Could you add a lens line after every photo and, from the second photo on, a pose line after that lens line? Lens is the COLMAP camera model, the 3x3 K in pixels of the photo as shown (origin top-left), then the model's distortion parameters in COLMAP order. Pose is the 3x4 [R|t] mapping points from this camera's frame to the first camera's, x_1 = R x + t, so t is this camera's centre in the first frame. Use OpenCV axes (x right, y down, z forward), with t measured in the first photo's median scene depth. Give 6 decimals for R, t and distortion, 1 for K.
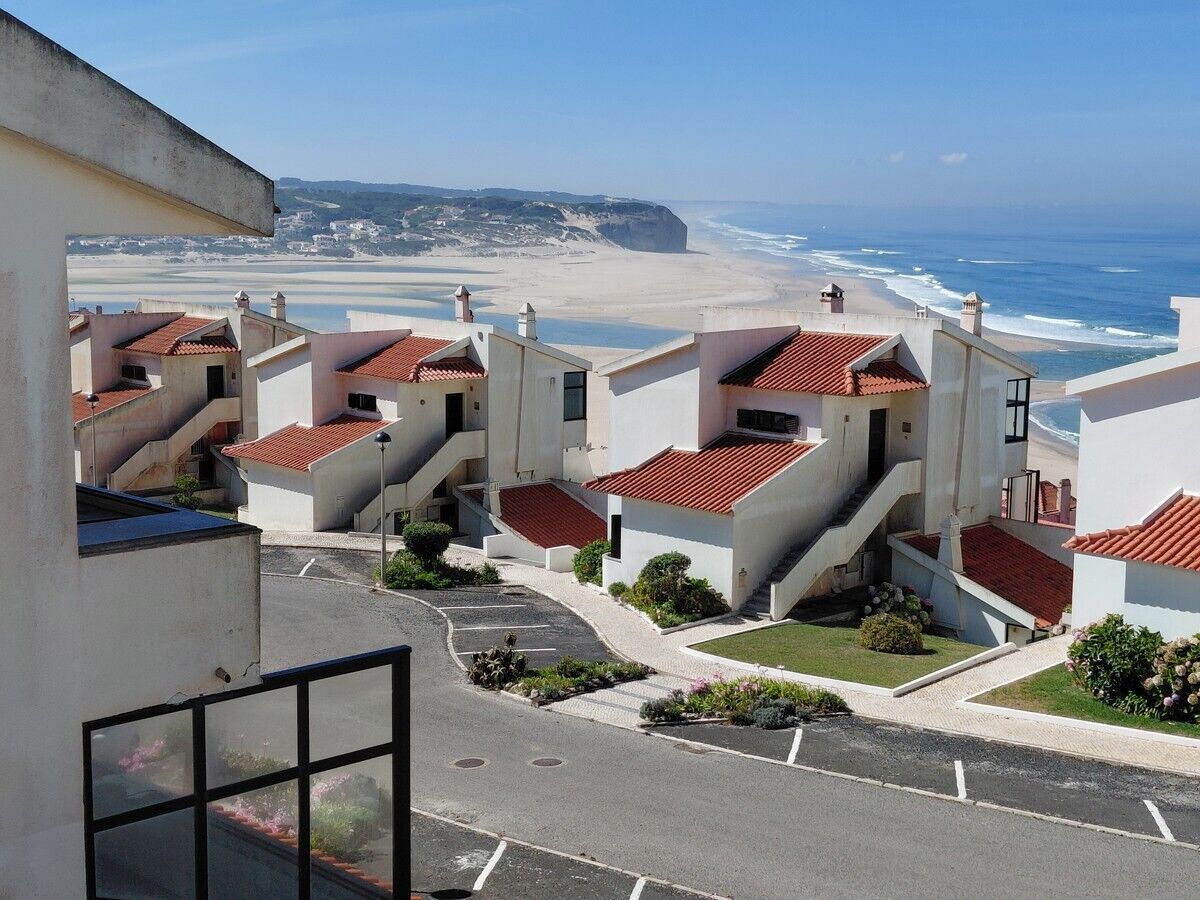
lens RADIAL K [[1749.0, 0, 599.3], [0, 1749.0, 456.5], [0, 0, 1]] dist [0.256416, -0.822049]
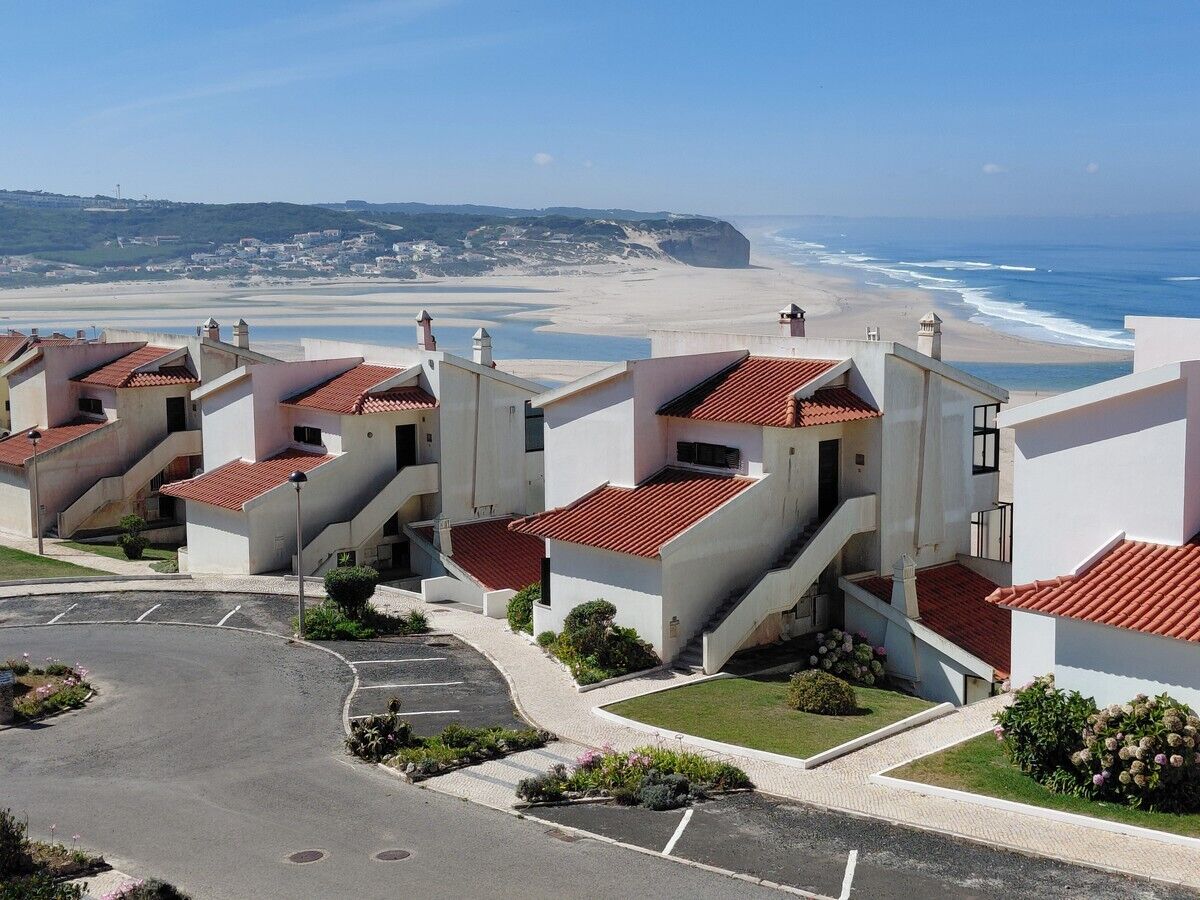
lens RADIAL K [[1756.2, 0, 605.5], [0, 1756.2, 452.2], [0, 0, 1]] dist [0.290628, -0.984875]
pose [[0.999417, -0.012744, -0.031685, 0.073512], [0.012344, 0.999842, -0.012792, -0.010547], [0.031843, 0.012393, 0.999416, 0.074686]]
